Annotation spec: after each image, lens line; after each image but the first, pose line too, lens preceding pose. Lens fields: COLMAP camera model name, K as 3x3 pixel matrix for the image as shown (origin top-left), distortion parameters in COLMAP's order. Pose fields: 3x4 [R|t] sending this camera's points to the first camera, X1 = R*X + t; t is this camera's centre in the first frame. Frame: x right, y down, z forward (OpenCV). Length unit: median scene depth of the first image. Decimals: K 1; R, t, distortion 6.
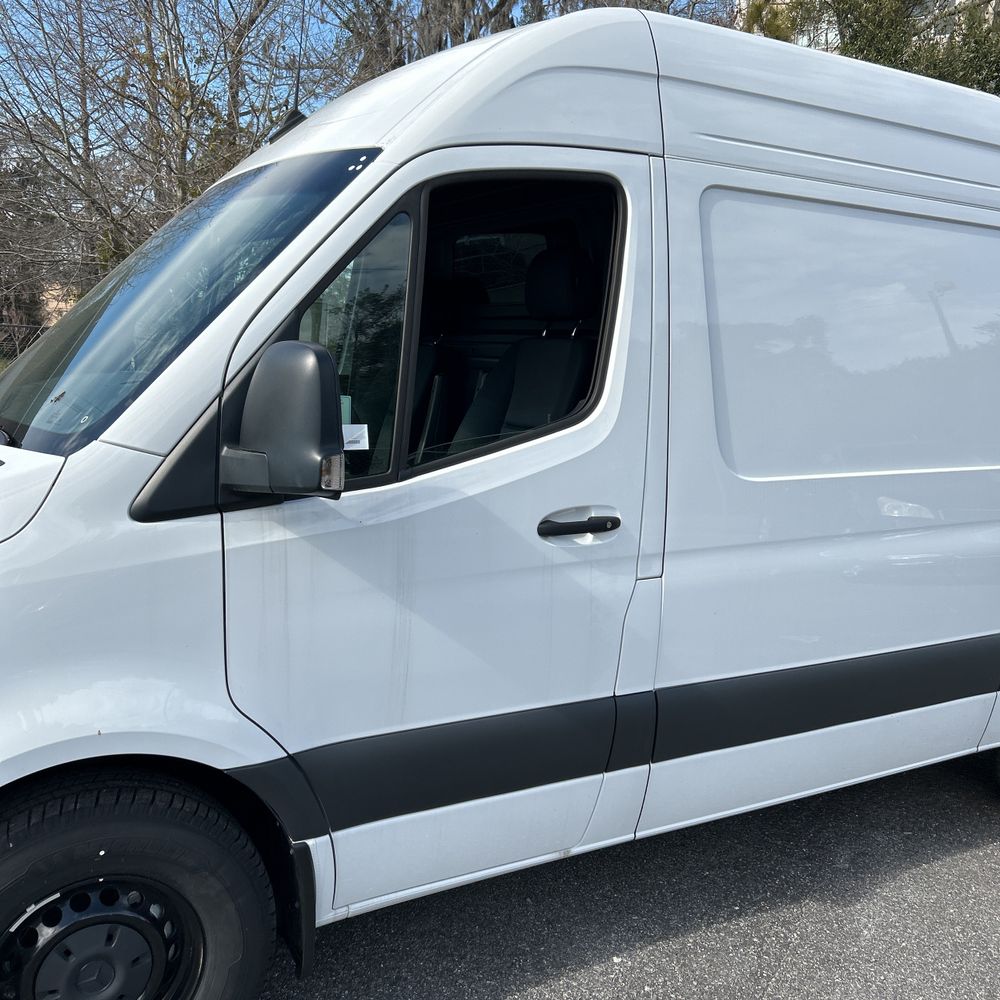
lens RADIAL K [[1009.7, 0, 497.5], [0, 1009.7, 496.7], [0, 0, 1]] dist [0.021308, 0.000000]
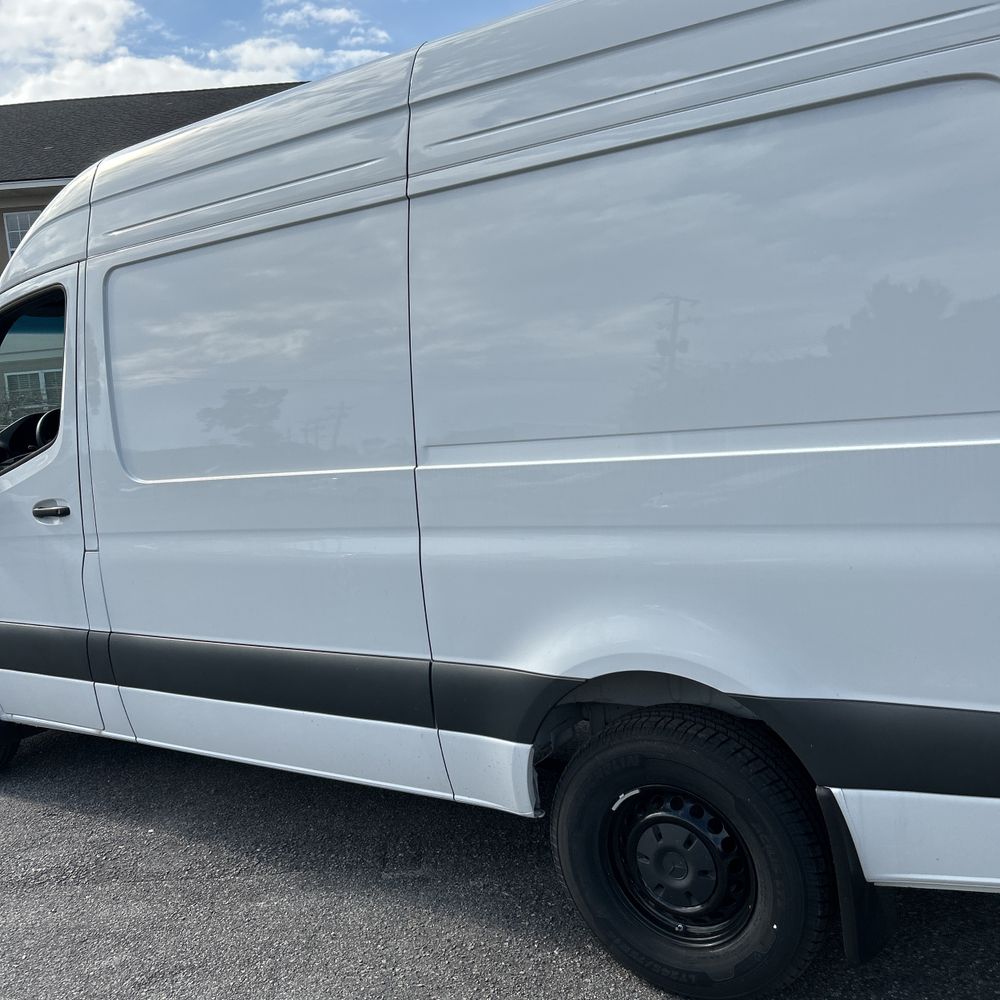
lens RADIAL K [[1009.7, 0, 517.9], [0, 1009.7, 494.2], [0, 0, 1]] dist [0.021308, 0.000000]
pose [[0.446623, 0.008498, -0.894682, 1.972937], [-0.016553, 0.999862, 0.001234, -0.013620], [0.894569, 0.014259, 0.446703, 1.037149]]
